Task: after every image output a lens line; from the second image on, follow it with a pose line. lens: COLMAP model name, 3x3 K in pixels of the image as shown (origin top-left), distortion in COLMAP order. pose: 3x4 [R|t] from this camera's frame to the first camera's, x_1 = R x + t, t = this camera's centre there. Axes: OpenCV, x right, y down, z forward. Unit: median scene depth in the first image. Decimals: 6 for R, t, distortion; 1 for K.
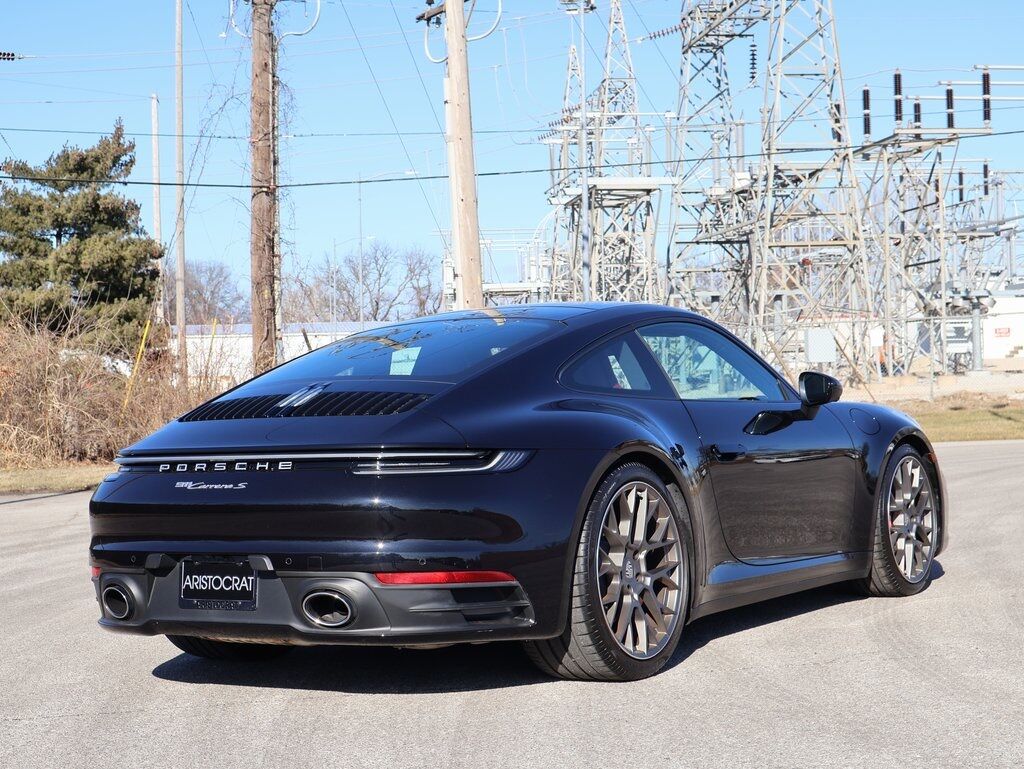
lens RADIAL K [[1707.7, 0, 512.1], [0, 1707.7, 384.5], [0, 0, 1]] dist [0.005227, 0.000000]
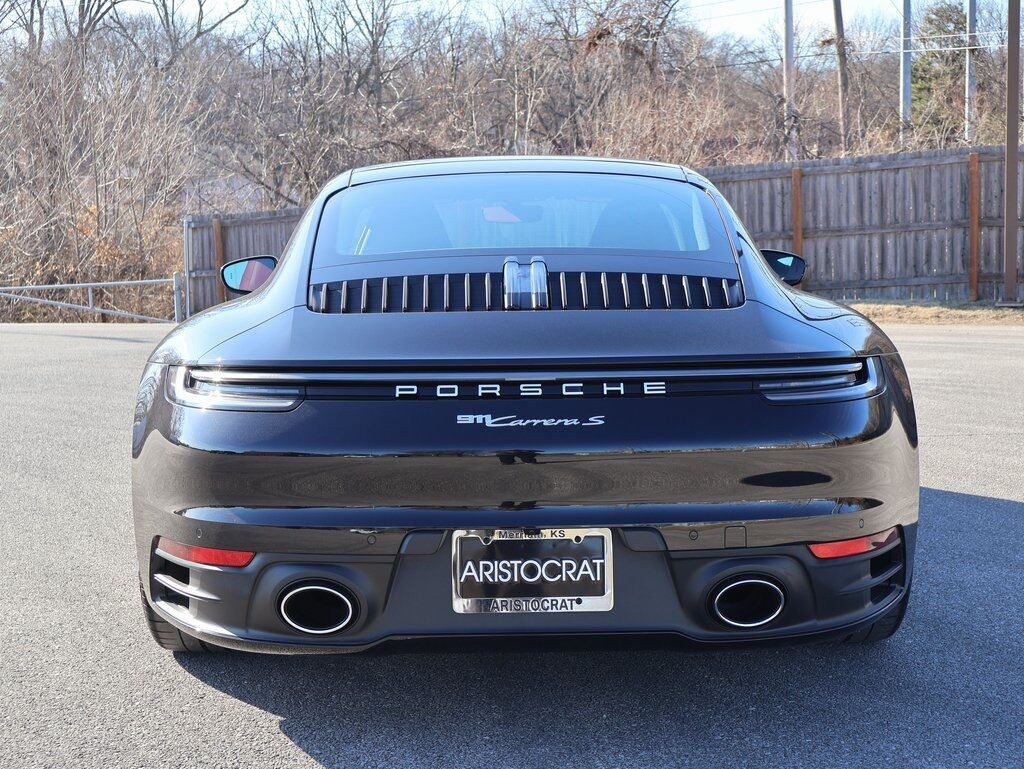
lens RADIAL K [[1442.2, 0, 512.0], [0, 1442.2, 384.8], [0, 0, 1]] dist [0.014045, 0.000000]
pose [[0.860342, -0.020151, 0.509319, -0.454589], [-0.025119, 0.996328, 0.081851, 0.002551], [-0.509098, -0.083214, 0.856677, 0.548533]]
